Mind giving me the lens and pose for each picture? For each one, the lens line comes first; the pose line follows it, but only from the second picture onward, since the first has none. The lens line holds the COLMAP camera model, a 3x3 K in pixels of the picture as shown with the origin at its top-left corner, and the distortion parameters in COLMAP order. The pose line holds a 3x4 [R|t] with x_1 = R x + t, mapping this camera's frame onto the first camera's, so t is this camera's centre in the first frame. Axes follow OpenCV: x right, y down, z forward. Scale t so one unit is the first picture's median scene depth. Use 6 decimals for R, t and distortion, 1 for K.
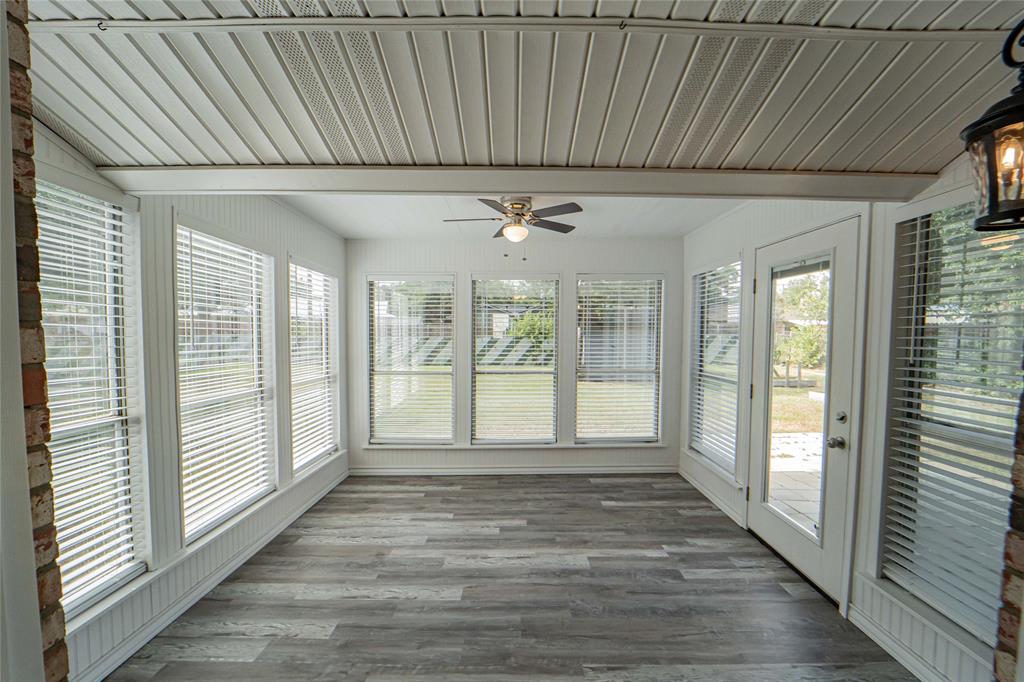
lens RADIAL K [[419.4, 0, 516.0], [0, 419.4, 339.9], [0, 0, 1]] dist [-0.018276, 0.000356]
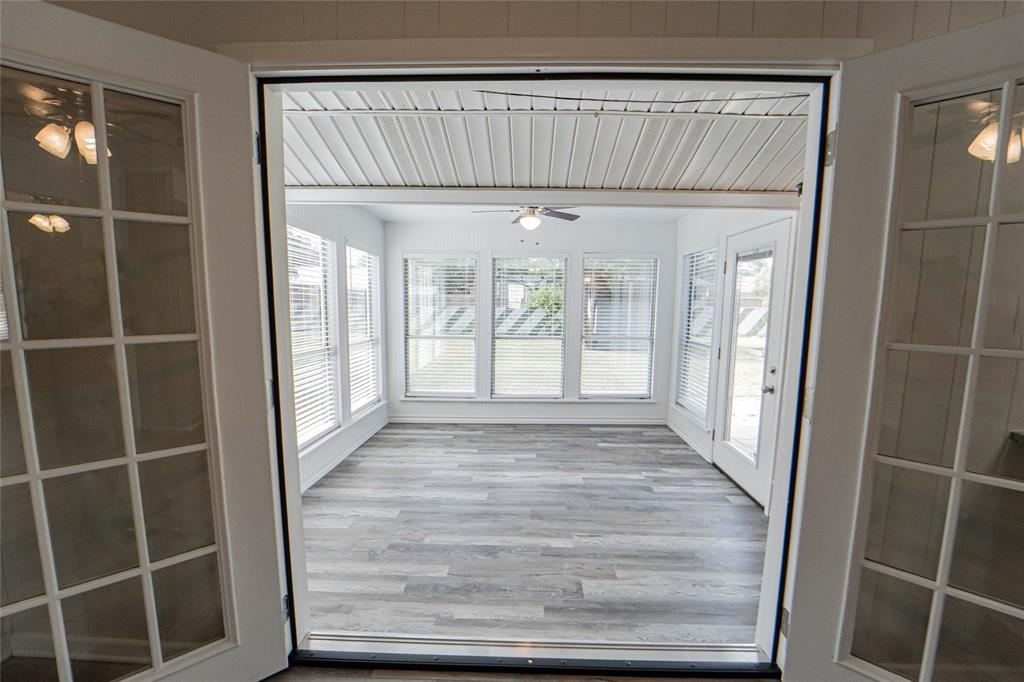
lens RADIAL K [[419.4, 0, 513.0], [0, 419.4, 348.2], [0, 0, 1]] dist [-0.018276, 0.000356]
pose [[0.999095, 0.012200, -0.040742, 0.003048], [-0.008419, 0.995748, 0.091728, -0.000117], [0.041688, -0.091302, 0.994950, -0.248455]]
